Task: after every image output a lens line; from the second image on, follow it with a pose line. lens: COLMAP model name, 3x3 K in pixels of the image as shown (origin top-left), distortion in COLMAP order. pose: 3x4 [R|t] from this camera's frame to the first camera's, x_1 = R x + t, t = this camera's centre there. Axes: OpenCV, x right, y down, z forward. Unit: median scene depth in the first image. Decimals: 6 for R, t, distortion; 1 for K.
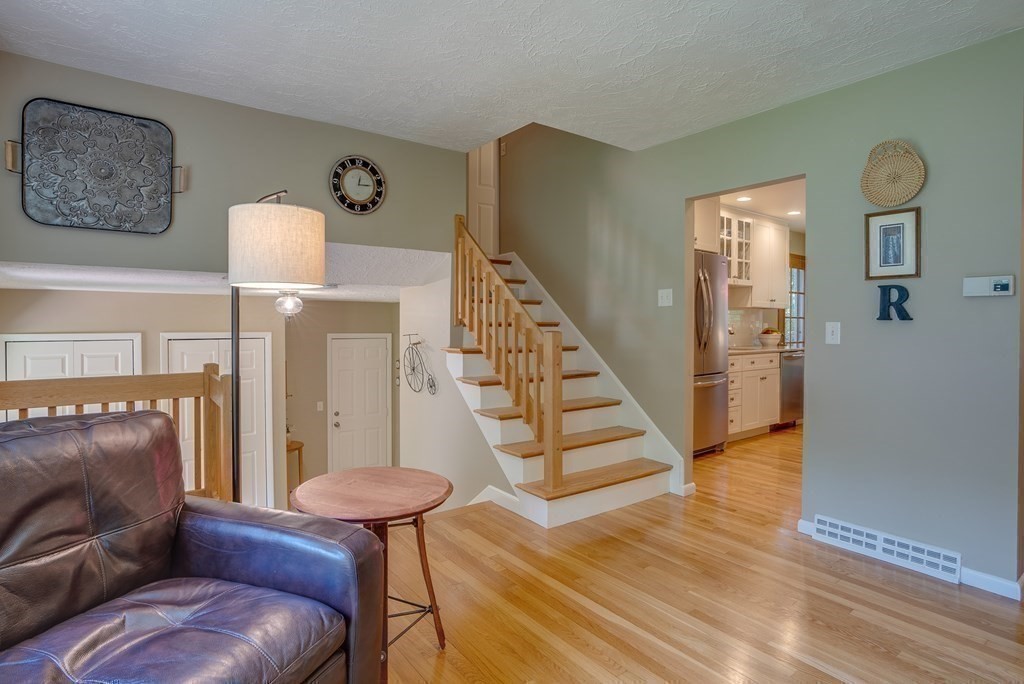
lens RADIAL K [[522.5, 0, 514.7], [0, 522.5, 329.4], [0, 0, 1]] dist [-0.060652, 0.000188]
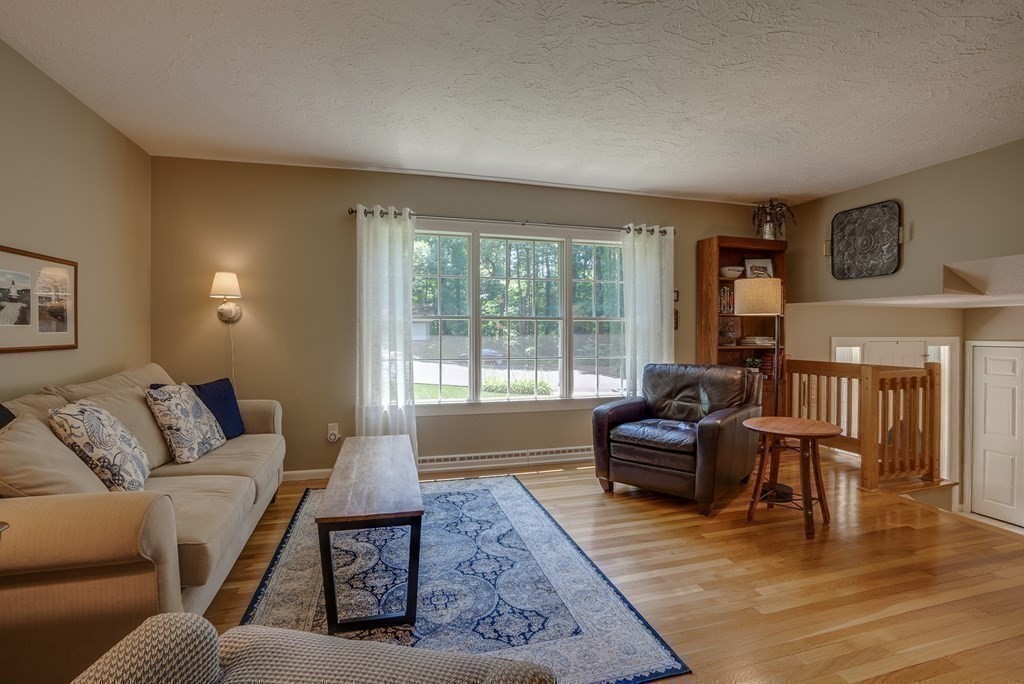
lens RADIAL K [[515.3, 0, 512.0], [0, 515.3, 342.0], [0, 0, 1]] dist [-0.054037, 0.000729]
pose [[-0.360474, 0.013452, -0.932672, 1.114856], [-0.006064, 0.999841, 0.016764, -0.004094], [0.932750, 0.011699, -0.360335, 0.473884]]
